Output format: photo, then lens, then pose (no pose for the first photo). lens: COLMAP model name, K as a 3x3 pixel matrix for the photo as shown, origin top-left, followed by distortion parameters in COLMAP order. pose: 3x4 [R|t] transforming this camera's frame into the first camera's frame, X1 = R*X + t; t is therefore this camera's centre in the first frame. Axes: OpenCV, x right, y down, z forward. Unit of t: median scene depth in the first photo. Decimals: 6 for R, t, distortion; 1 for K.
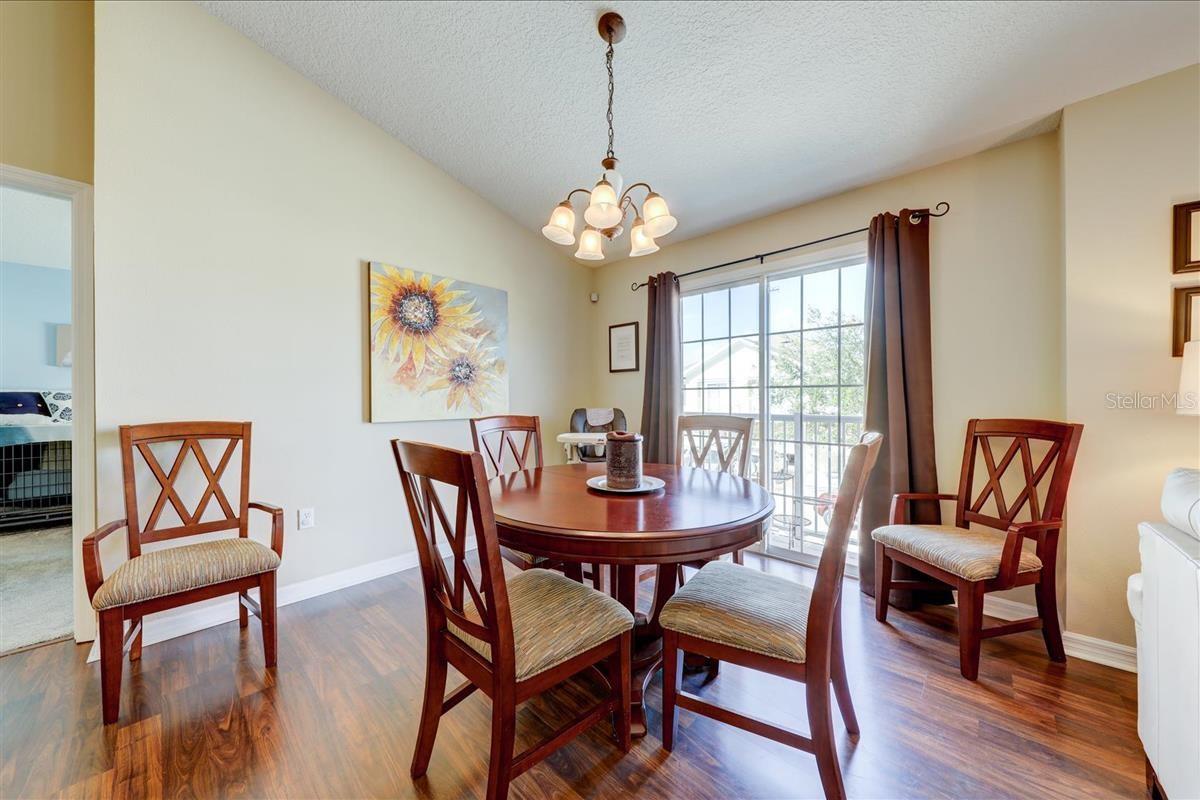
lens RADIAL K [[443.6, 0, 592.3], [0, 443.6, 402.3], [0, 0, 1]] dist [0.010186, -0.000404]
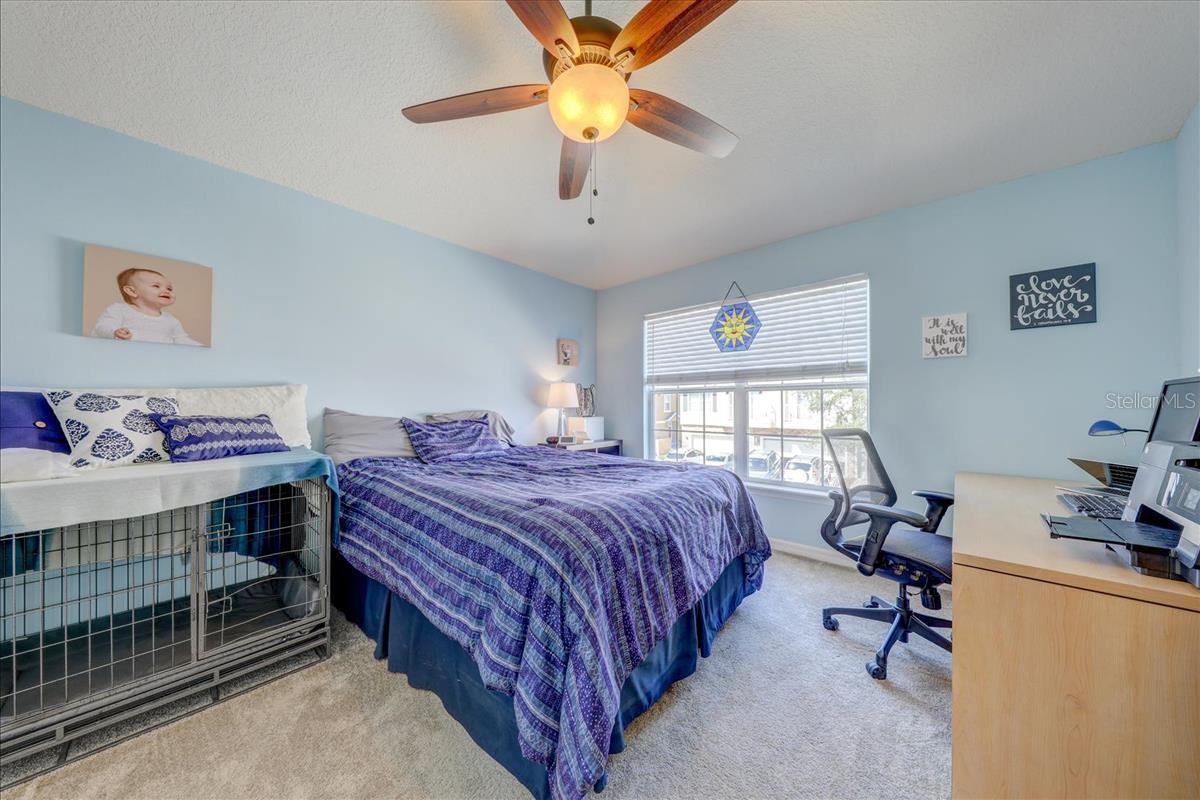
lens RADIAL K [[384.8, 0, 564.6], [0, 384.8, 402.2], [0, 0, 1]] dist [-0.005023, -0.000337]
pose [[0.999019, -0.001069, 0.044277, -0.770581], [0.001632, 0.999918, -0.012678, -0.008083], [-0.044259, 0.012738, 0.998939, 0.634514]]
